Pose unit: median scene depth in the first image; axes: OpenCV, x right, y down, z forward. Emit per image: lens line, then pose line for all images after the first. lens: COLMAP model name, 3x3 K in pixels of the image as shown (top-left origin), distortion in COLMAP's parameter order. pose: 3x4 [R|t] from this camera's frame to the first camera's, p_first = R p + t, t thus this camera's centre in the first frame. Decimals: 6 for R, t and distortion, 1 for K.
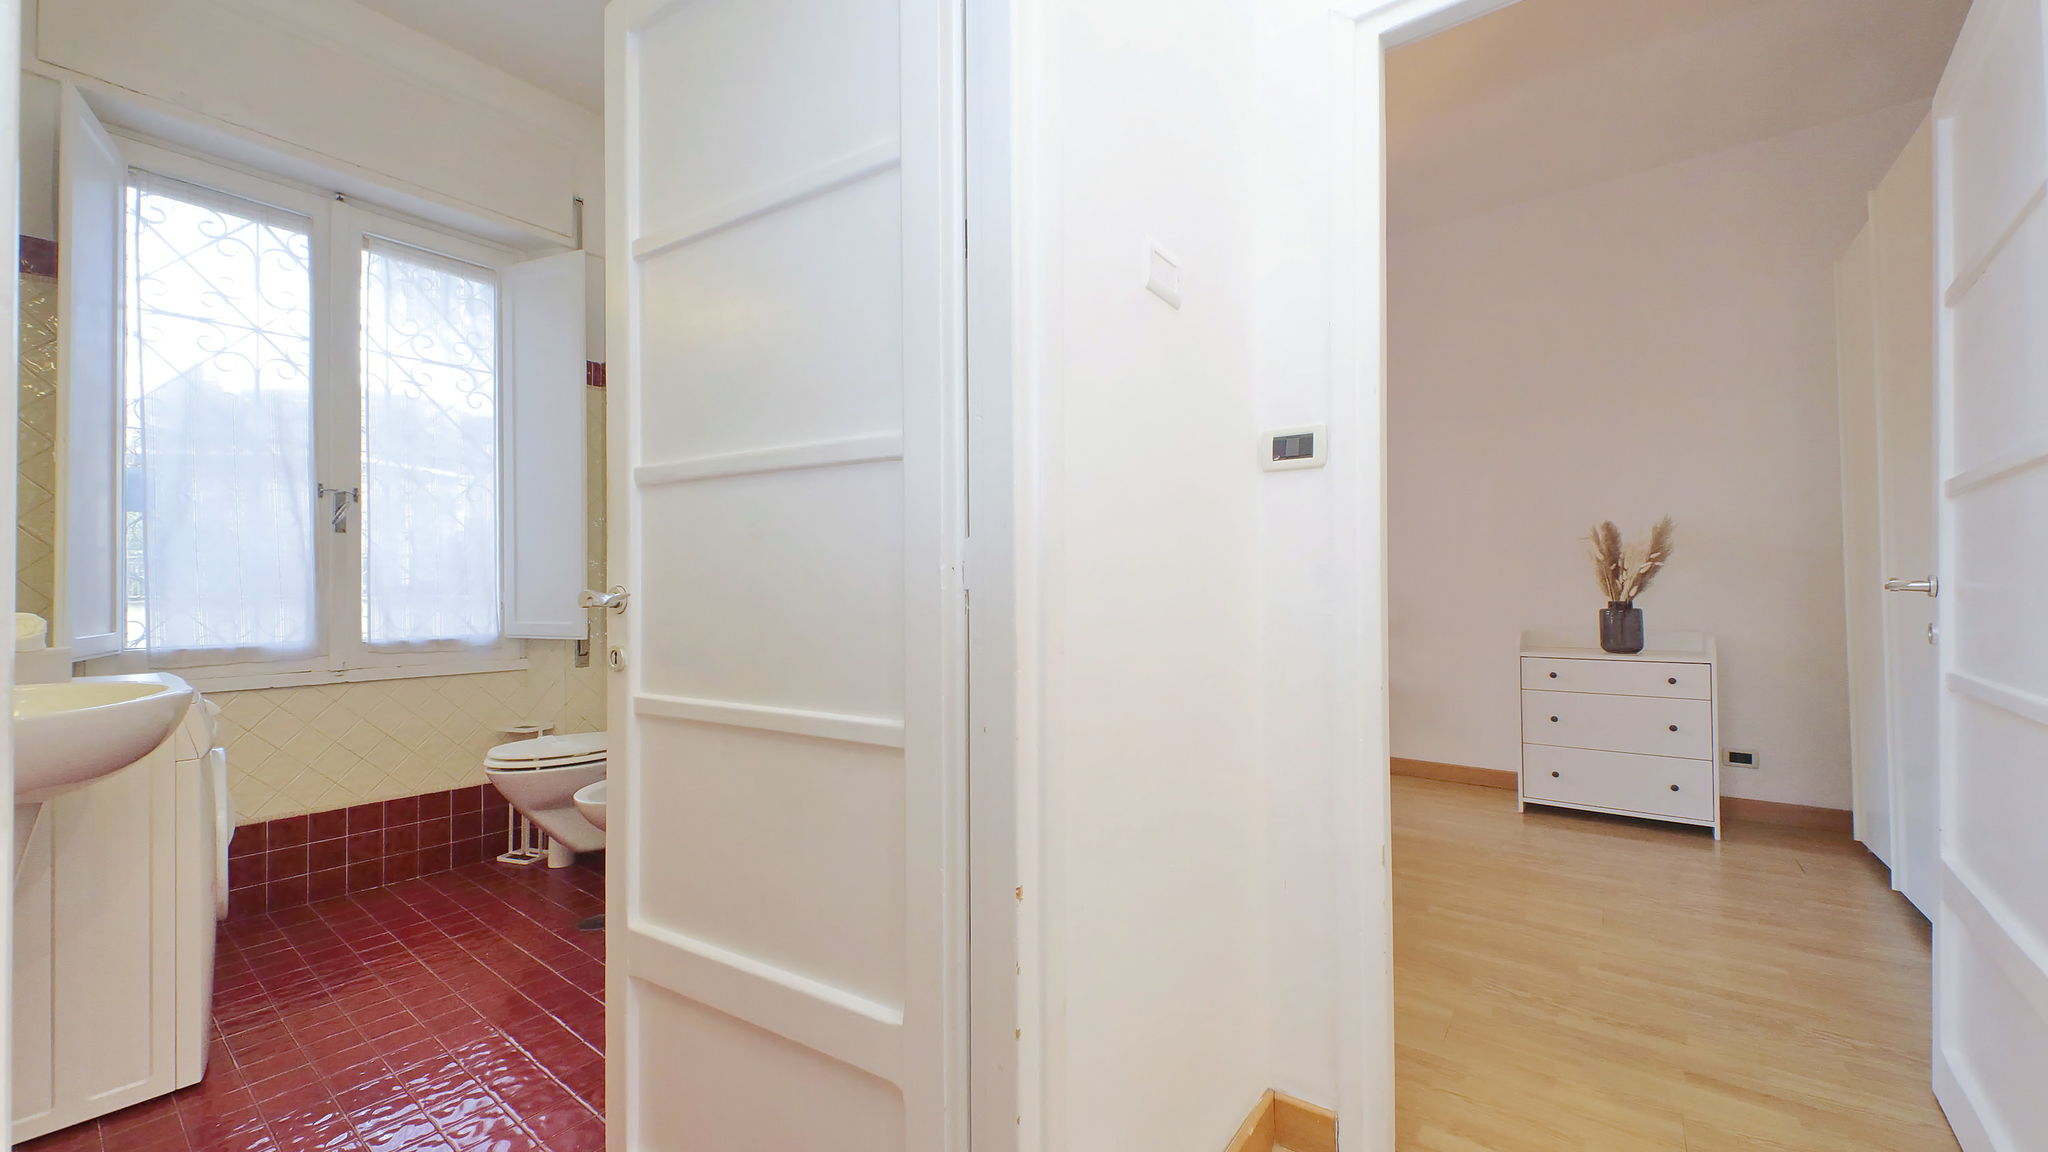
lens RADIAL K [[778.4, 0, 1046.8], [0, 778.4, 580.9], [0, 0, 1]] dist [0.019257, -0.009263]
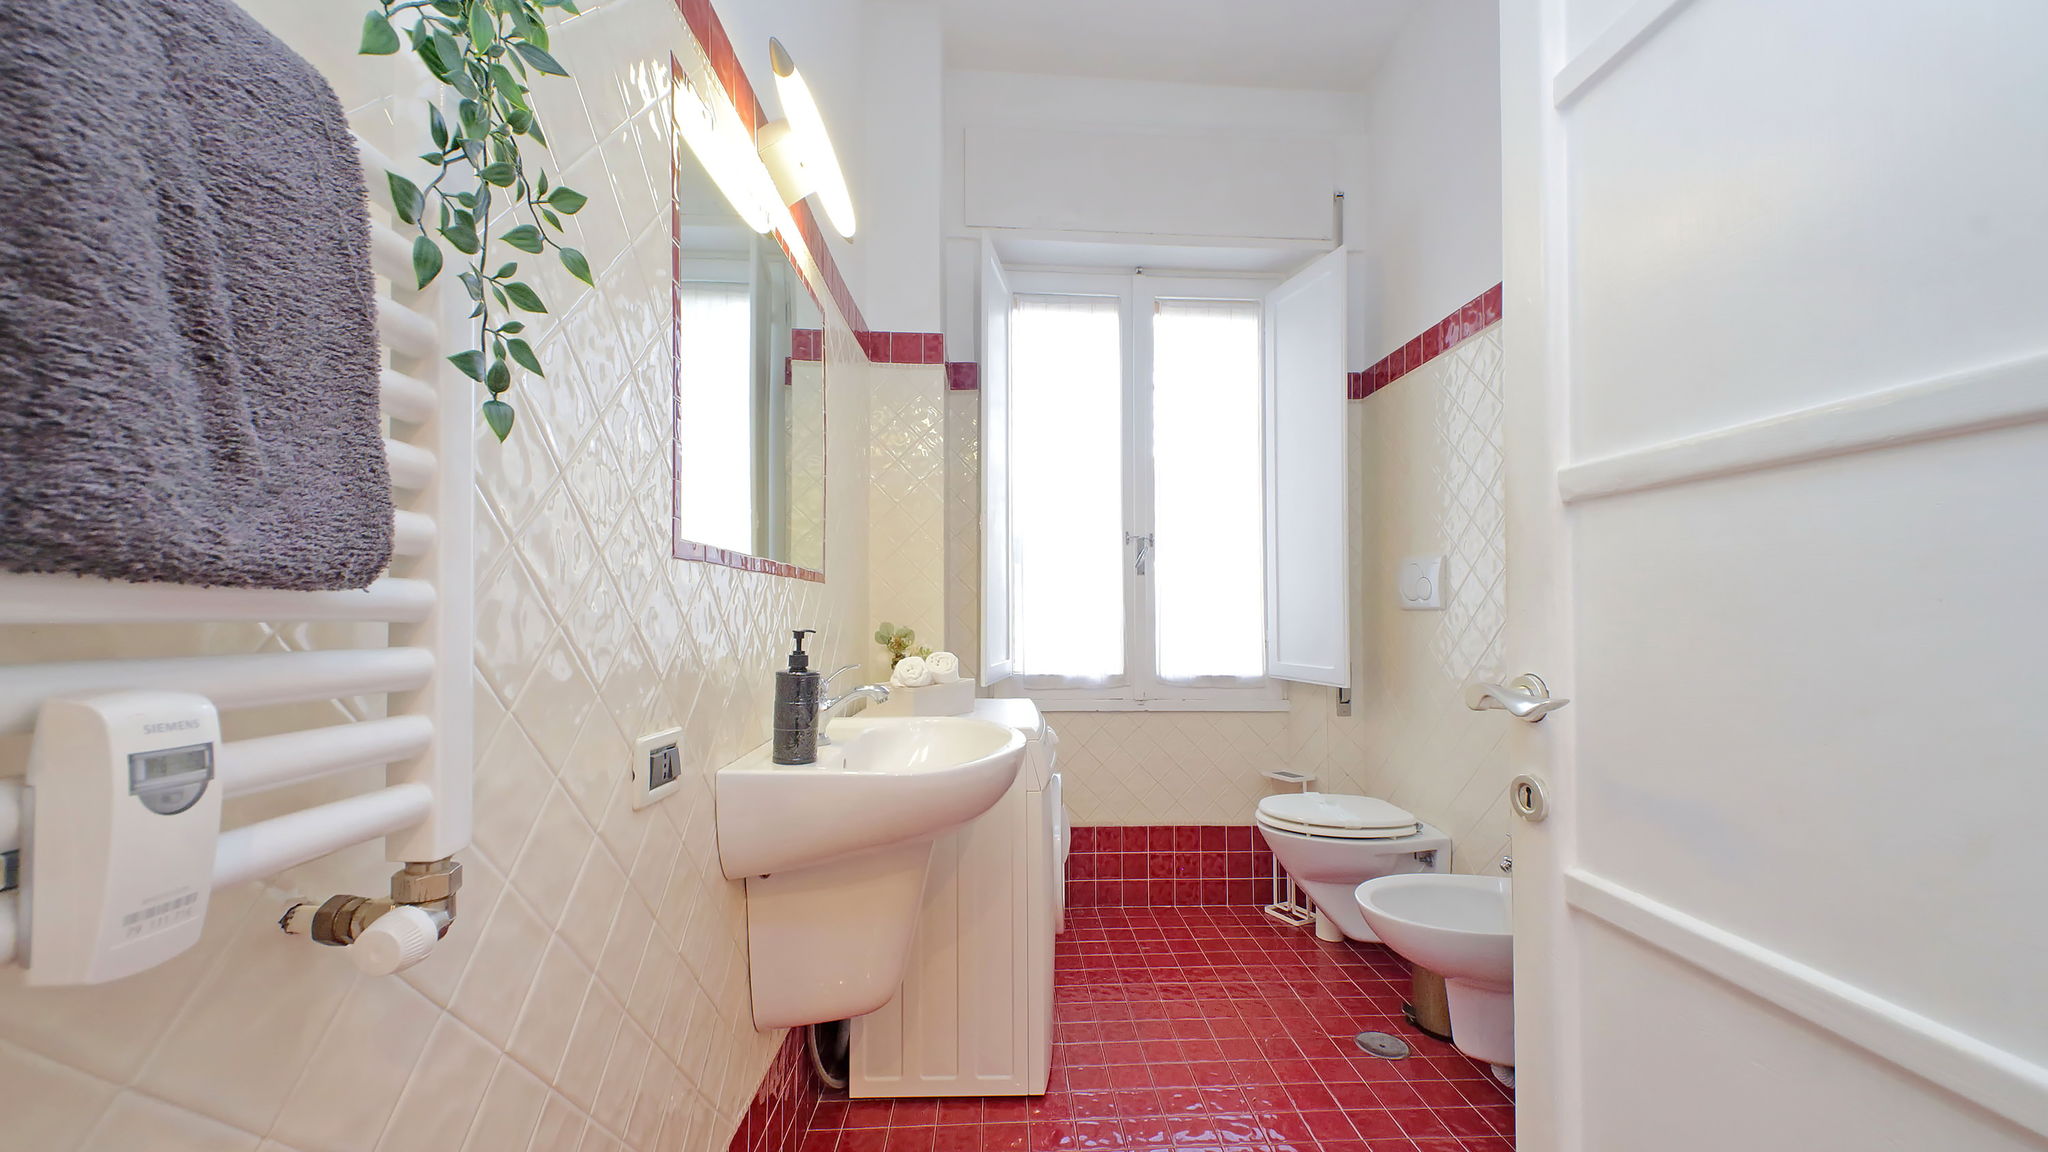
lens RADIAL K [[778.4, 0, 1048.6], [0, 778.4, 589.8], [0, 0, 1]] dist [0.019257, -0.009263]
pose [[0.653515, -0.012094, -0.756817, -0.186928], [0.005258, 0.999921, -0.011438, -0.033189], [0.756896, 0.003496, 0.653526, 0.222198]]
